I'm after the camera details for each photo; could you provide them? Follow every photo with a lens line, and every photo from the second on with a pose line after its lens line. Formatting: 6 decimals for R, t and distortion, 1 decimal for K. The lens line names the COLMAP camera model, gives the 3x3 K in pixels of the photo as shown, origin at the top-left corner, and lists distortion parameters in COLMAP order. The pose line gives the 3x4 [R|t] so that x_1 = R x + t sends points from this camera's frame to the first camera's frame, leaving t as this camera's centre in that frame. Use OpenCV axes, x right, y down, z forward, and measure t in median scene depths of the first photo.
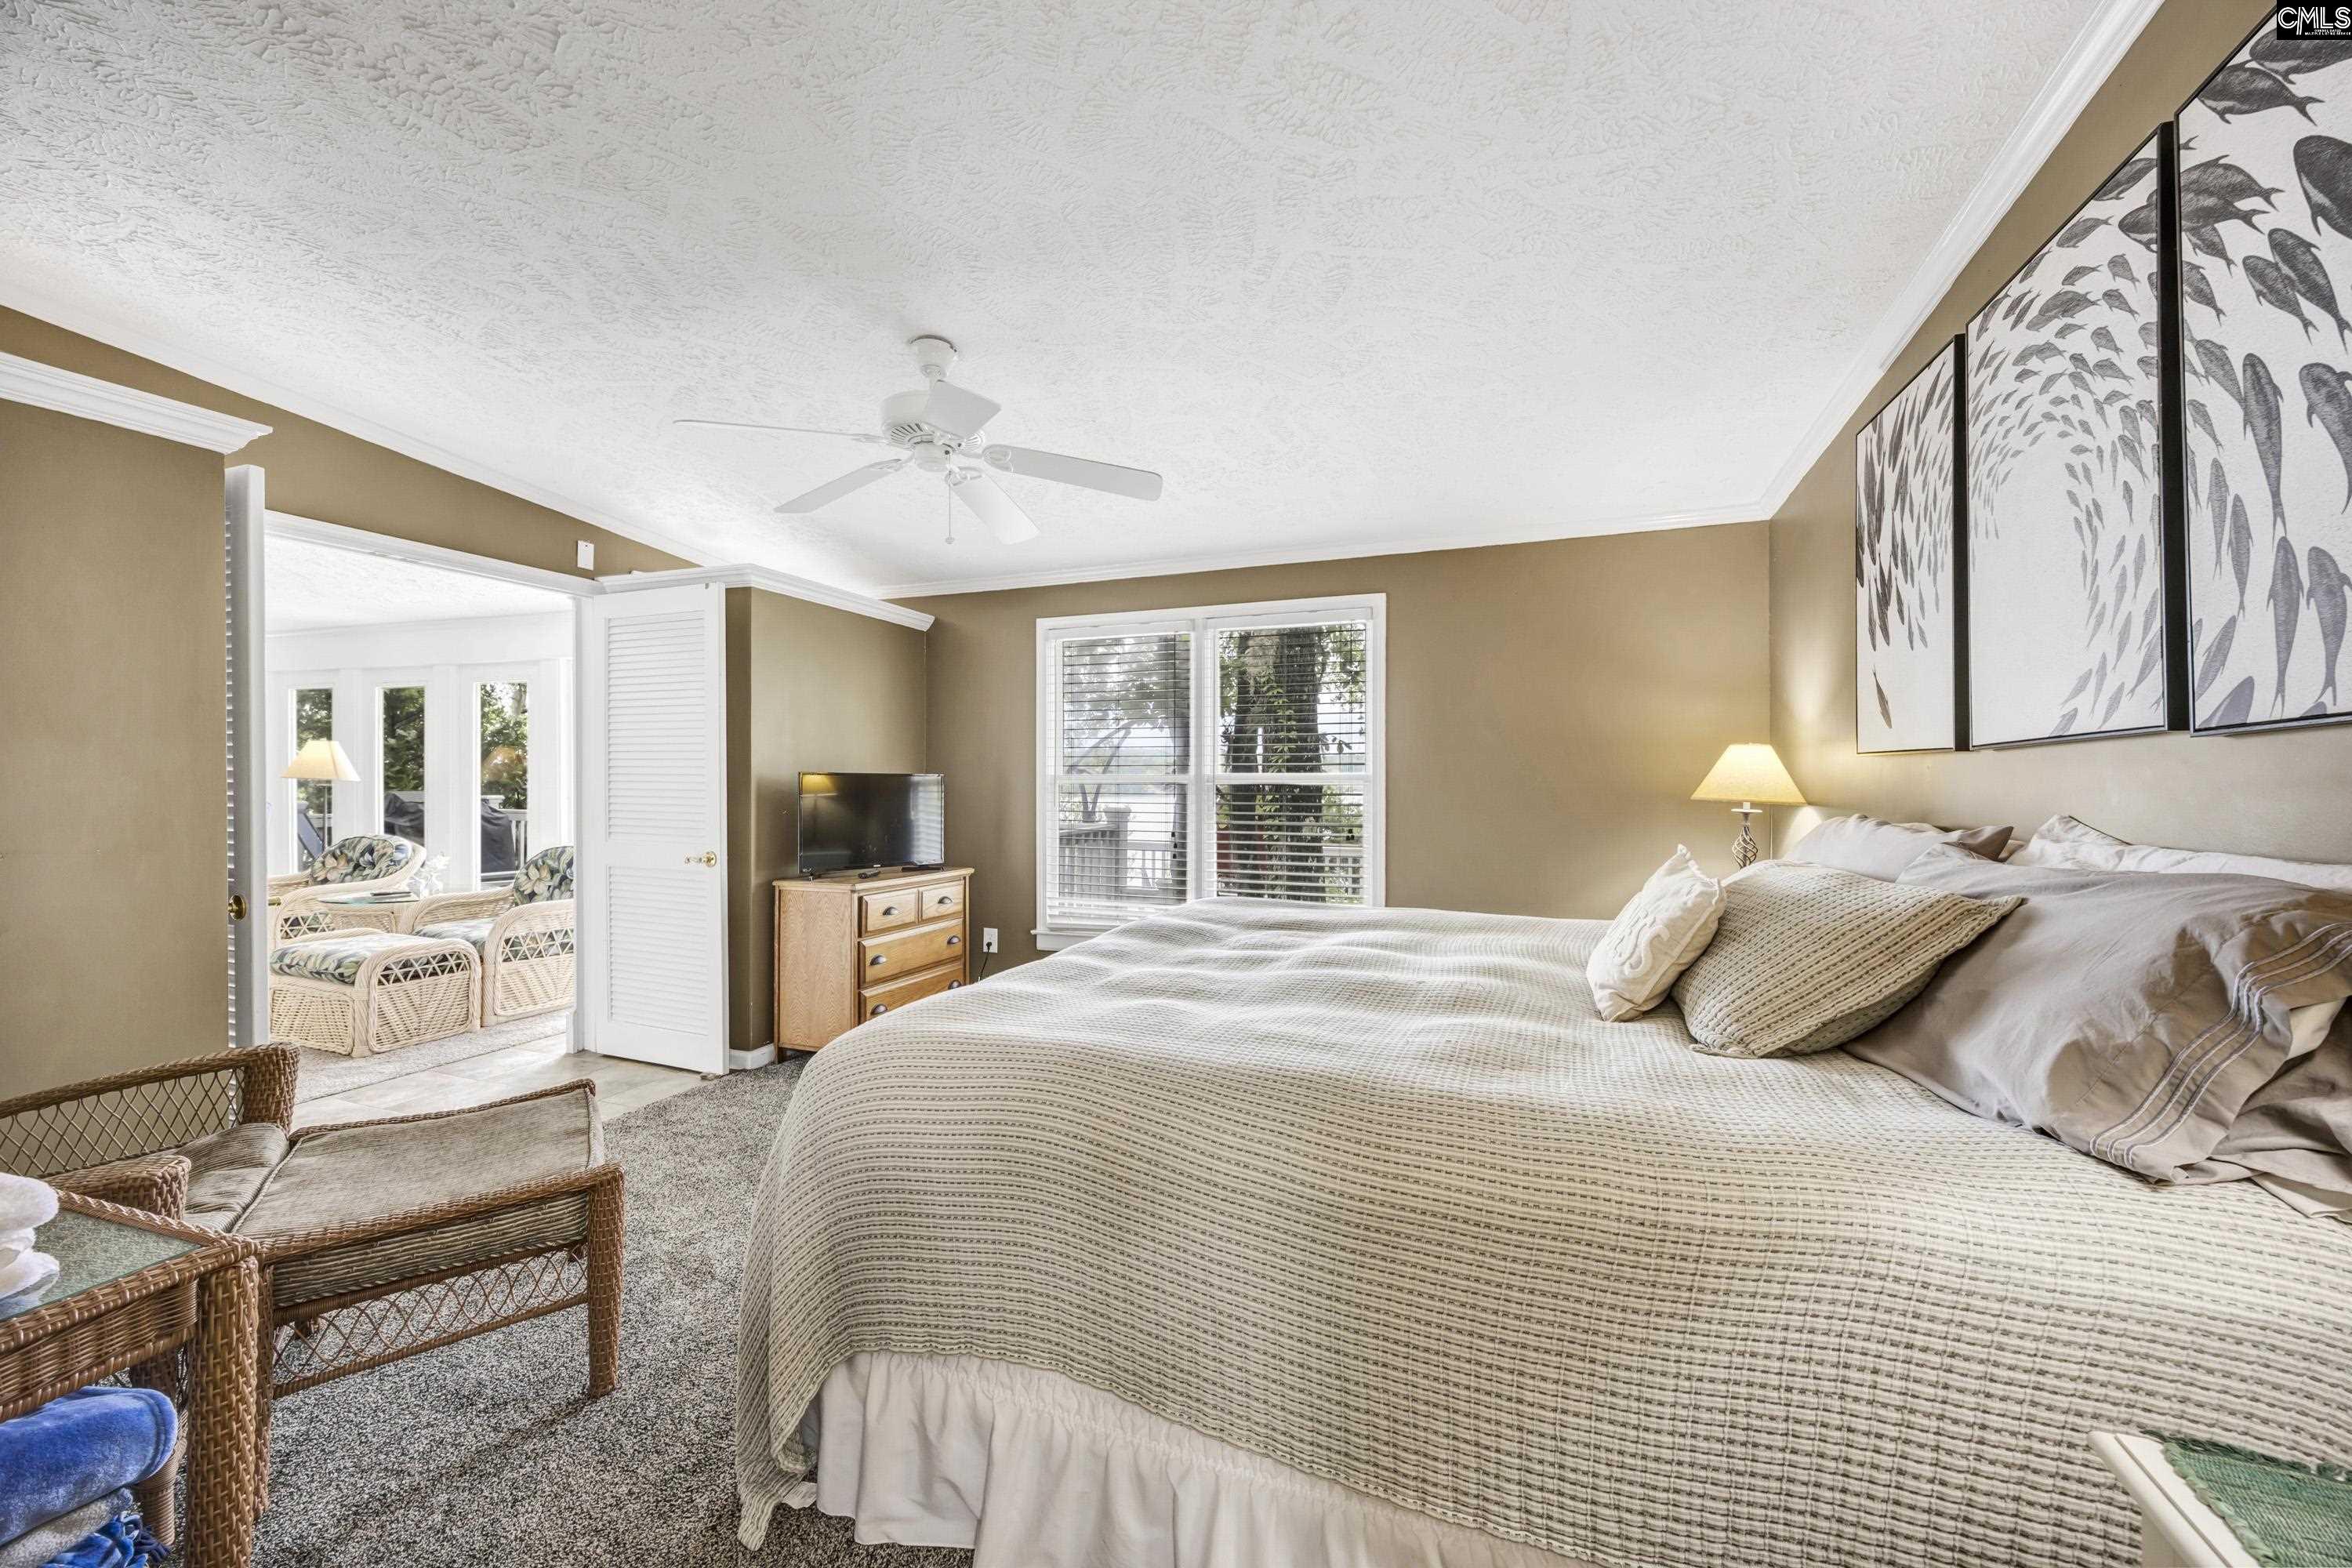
lens RADIAL K [[909.1, 0, 1164.6], [0, 909.1, 774.5], [0, 0, 1]] dist [-0.003936, 0.001209]
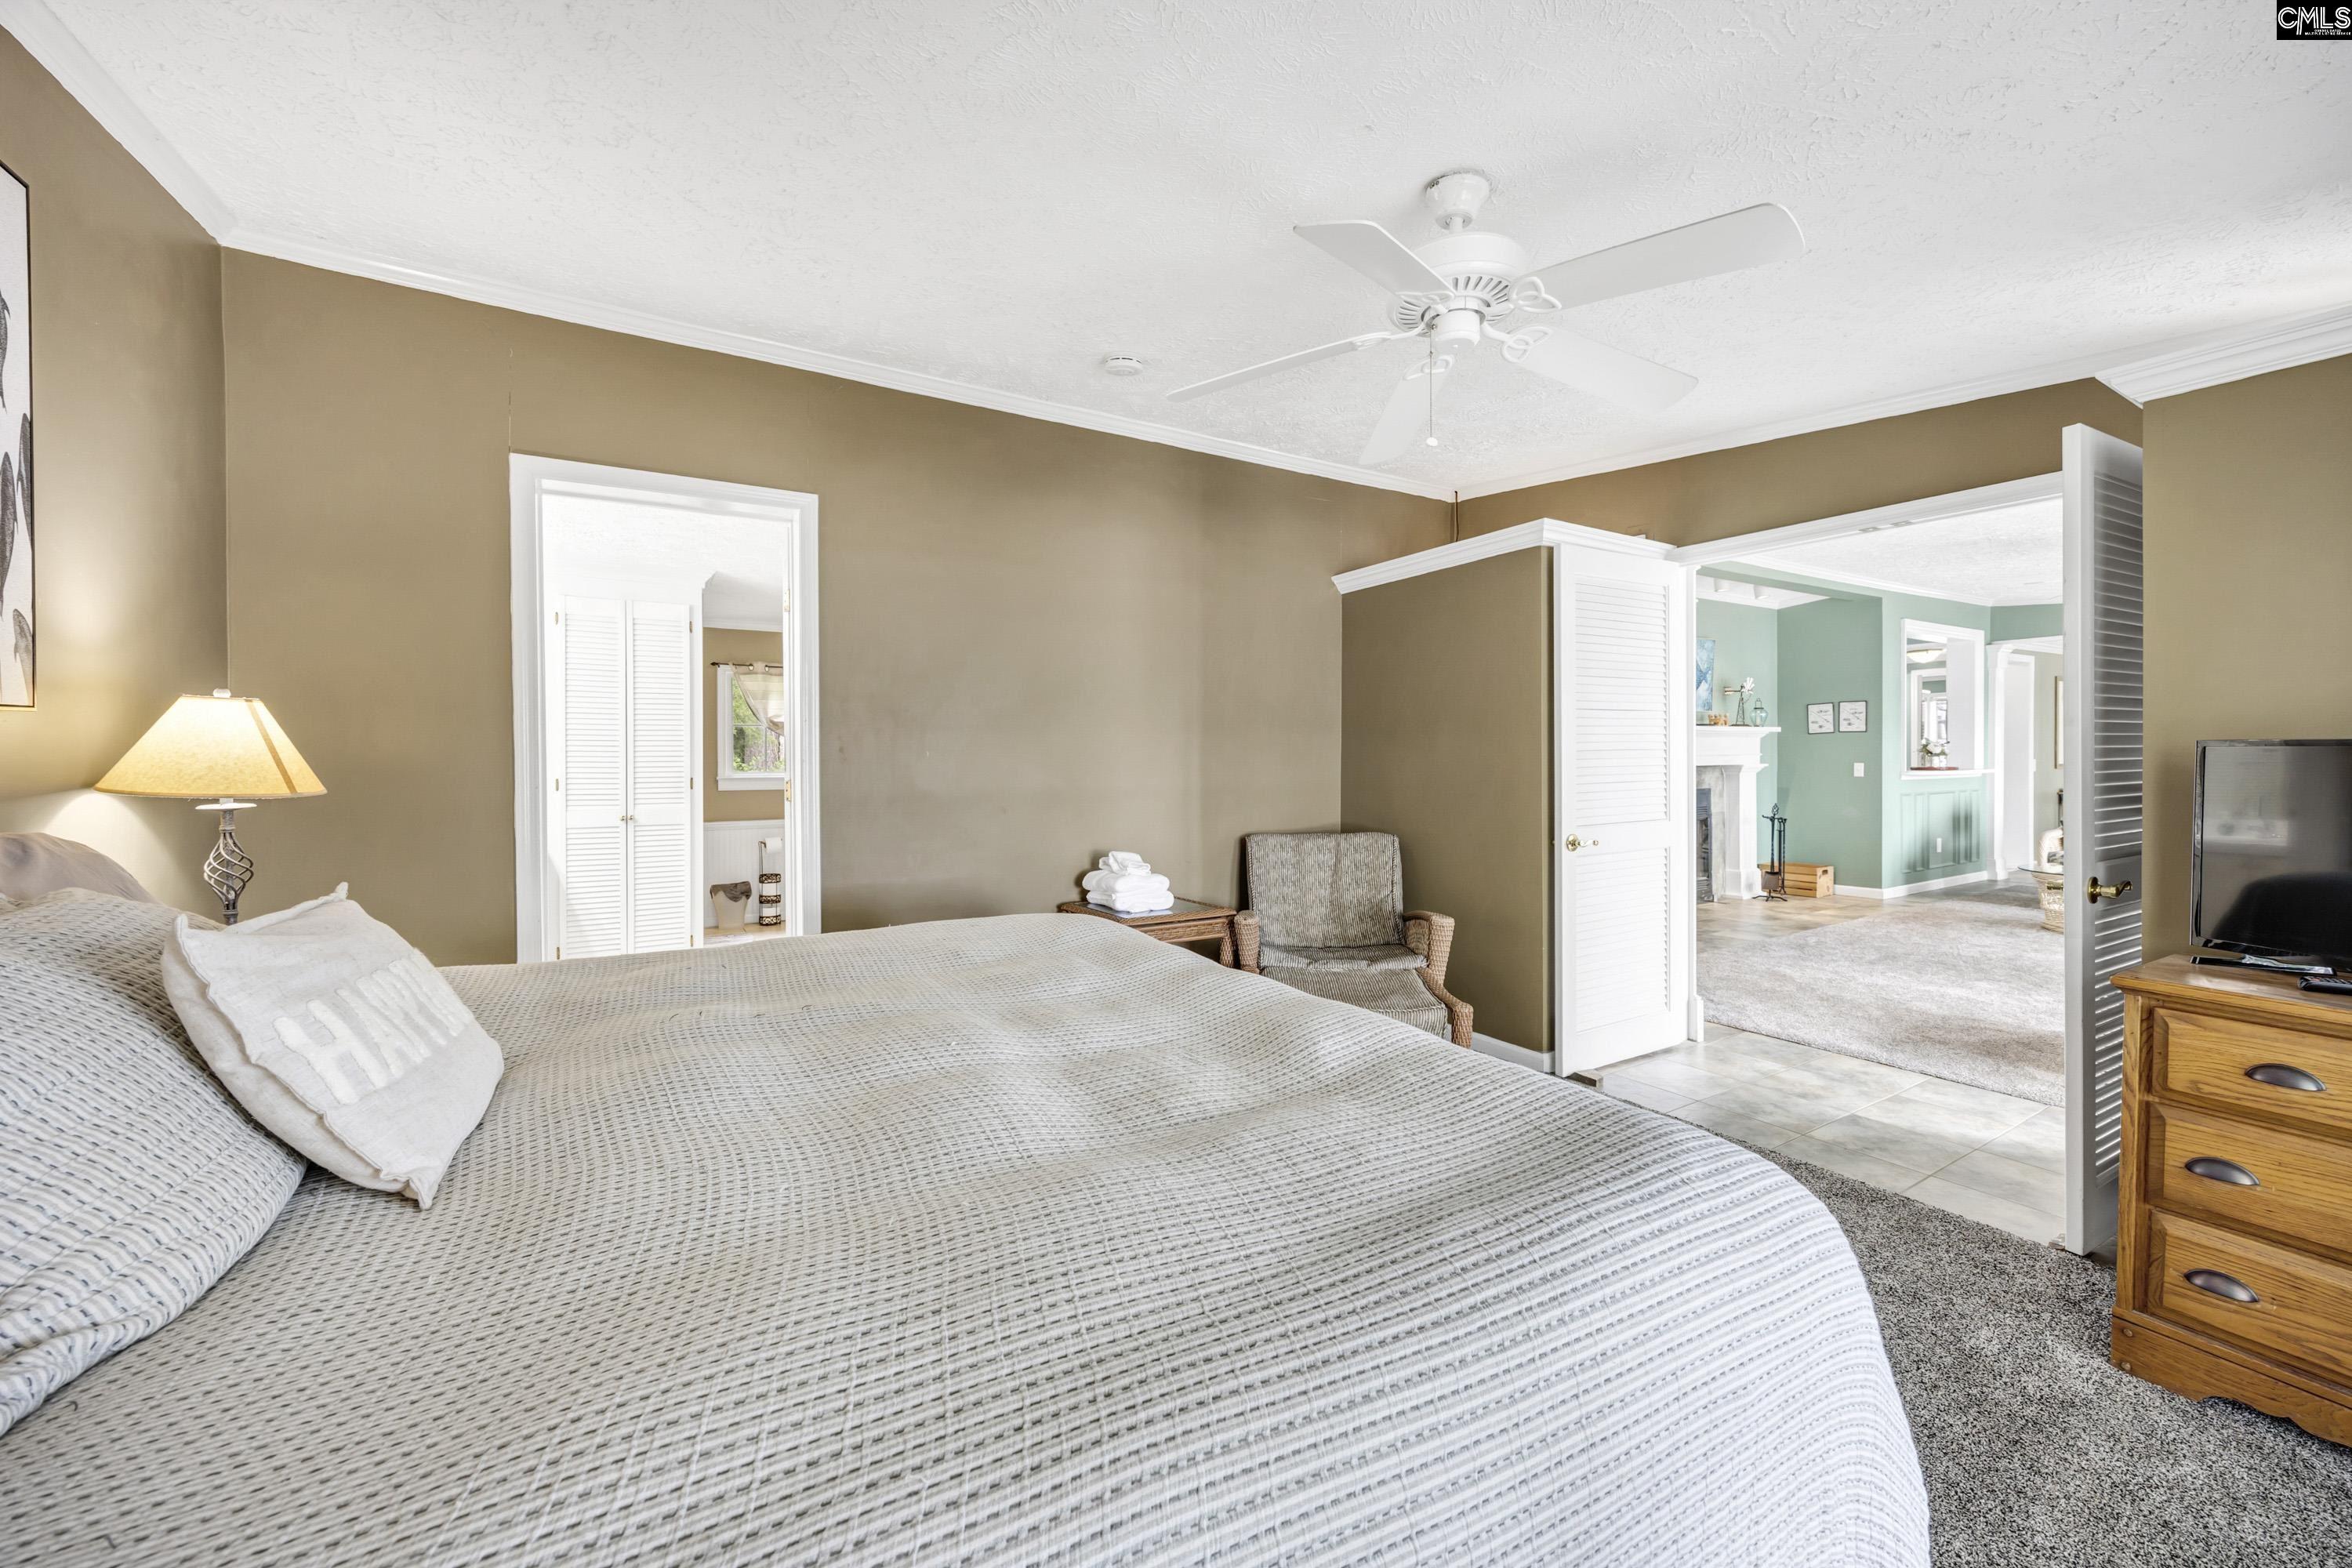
lens RADIAL K [[909.1, 0, 1185.8], [0, 909.1, 779.7], [0, 0, 1]] dist [-0.003936, 0.001209]
pose [[-0.611372, 0.015851, -0.791184, 0.490976], [0.011848, 0.999871, 0.010877, 0.020855], [0.791254, -0.002724, -0.611481, 1.412829]]
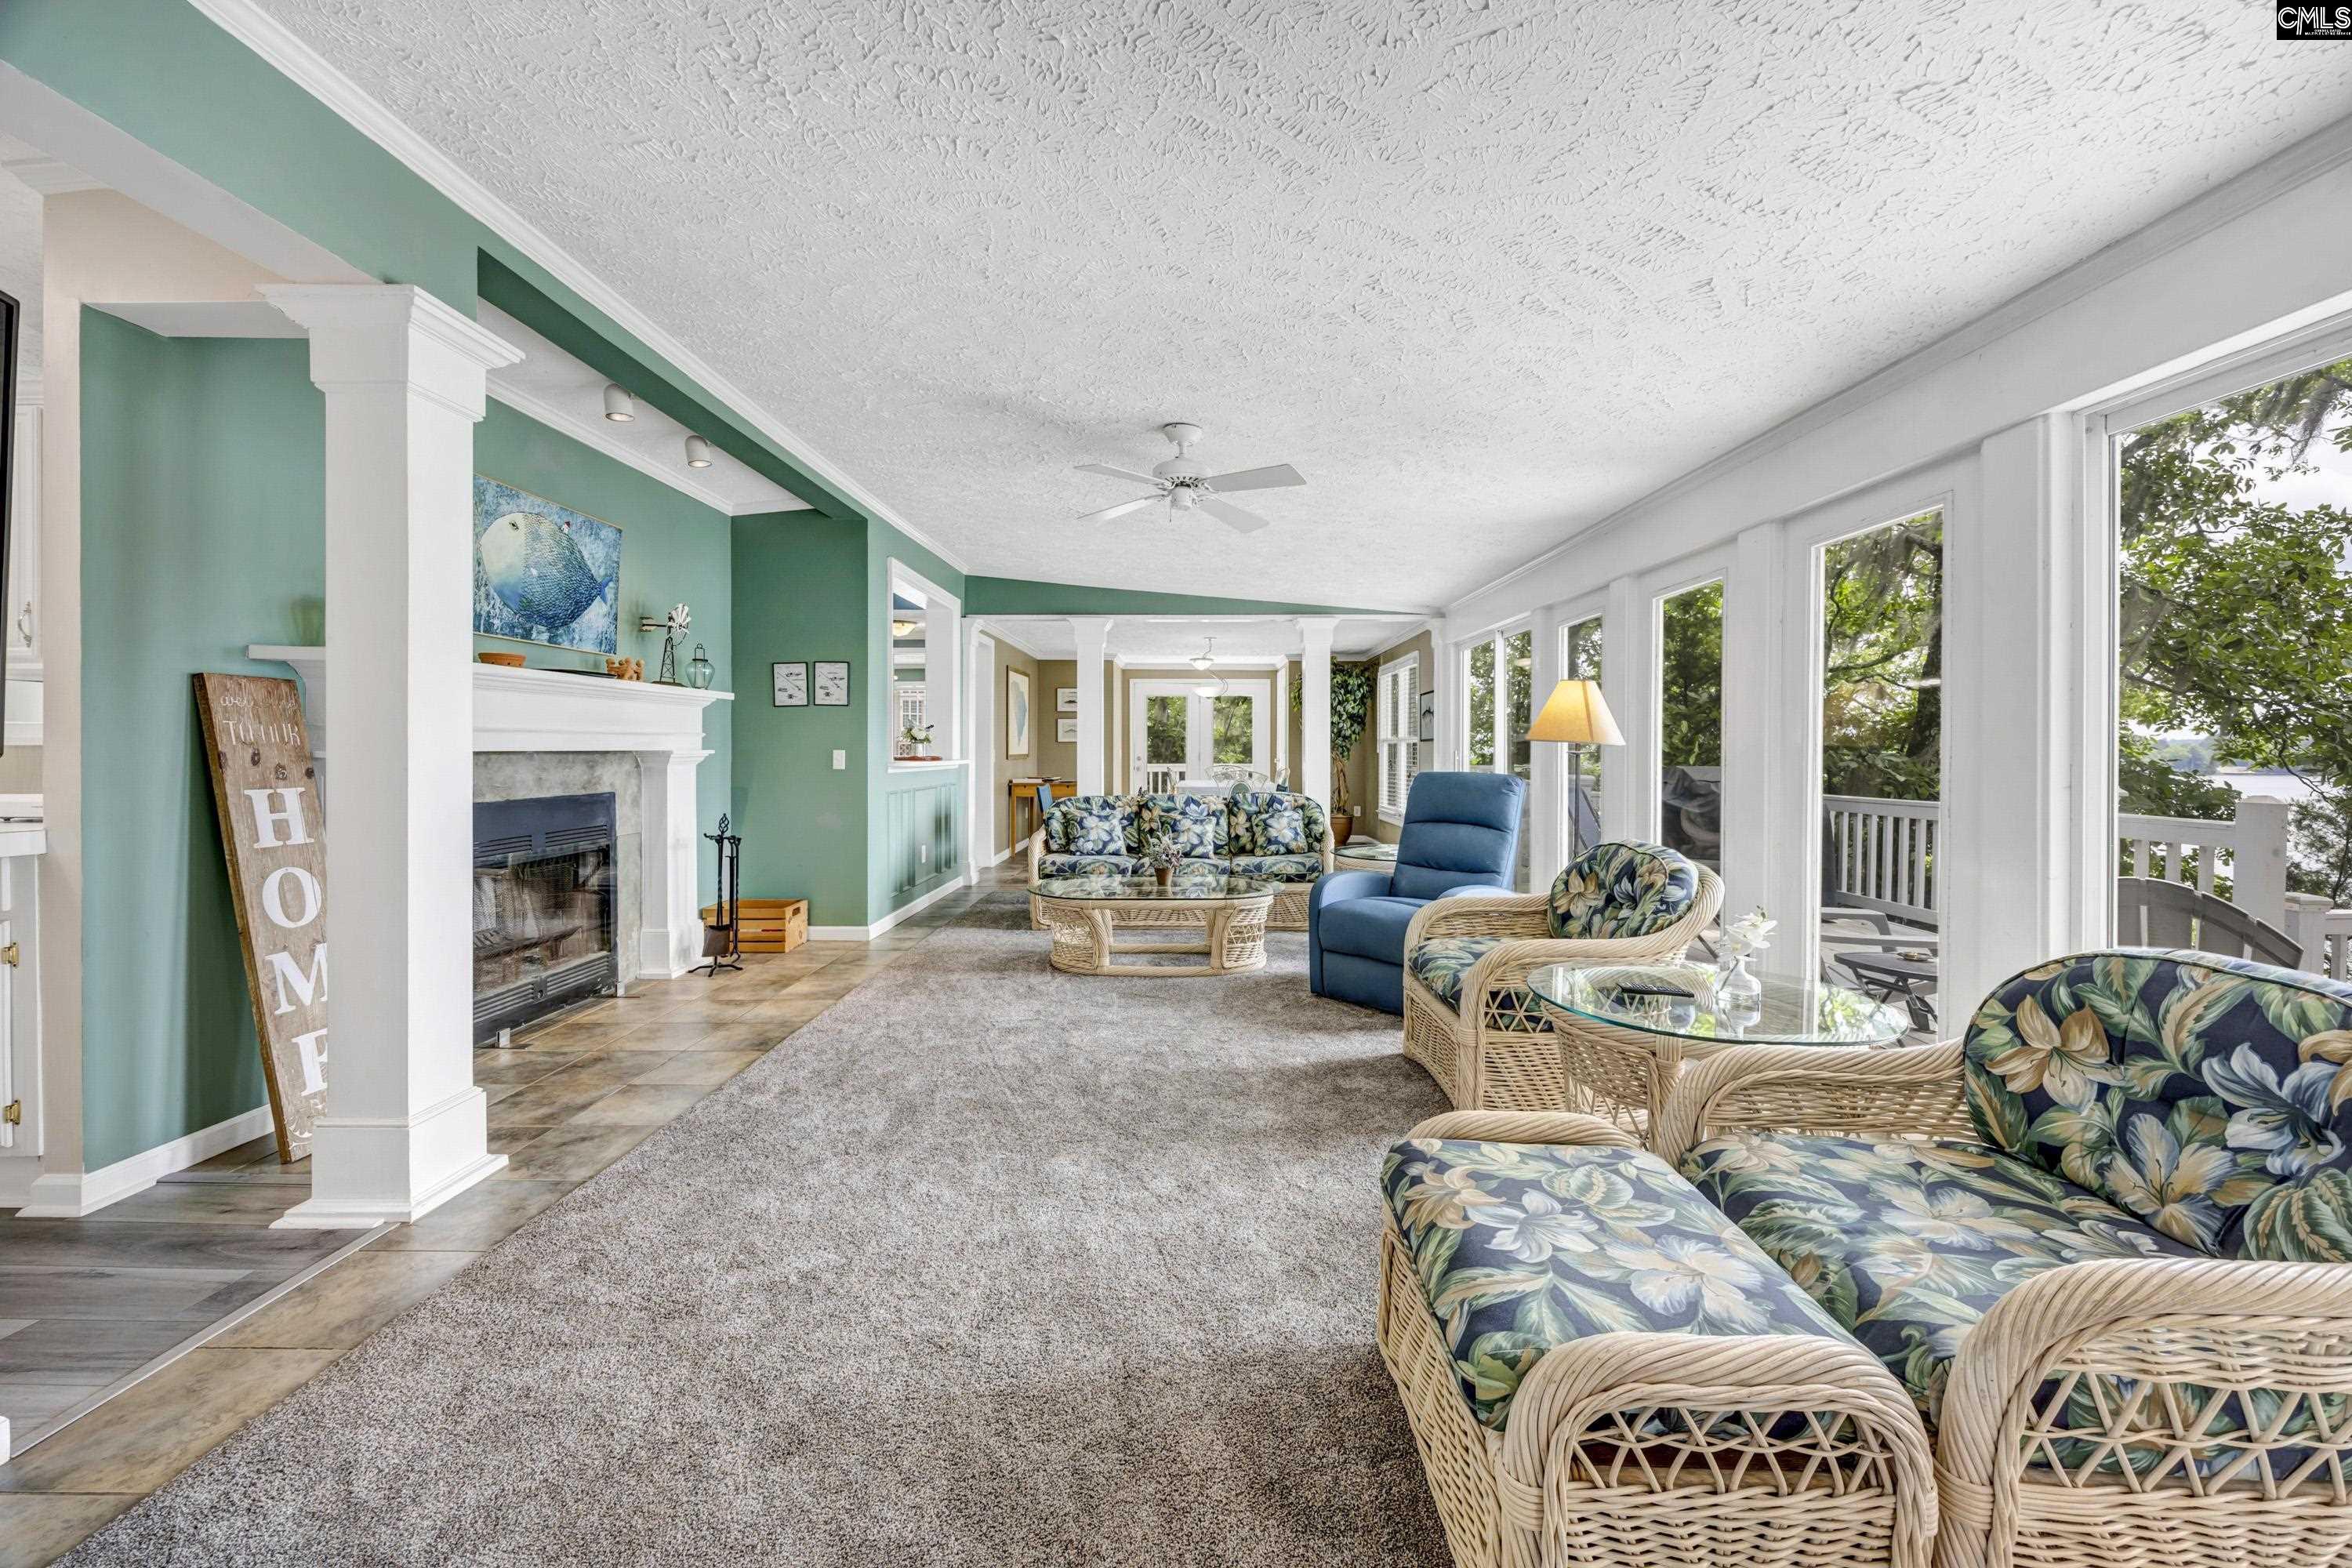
lens RADIAL K [[909.1, 0, 1183.1], [0, 909.1, 761.7], [0, 0, 1]] dist [-0.003936, 0.001209]
pose [[0.347516, 0.010331, -0.937617, -1.110176], [0.000784, 0.999936, 0.011308, 0.028583], [0.937674, -0.004665, 0.347486, 1.350543]]
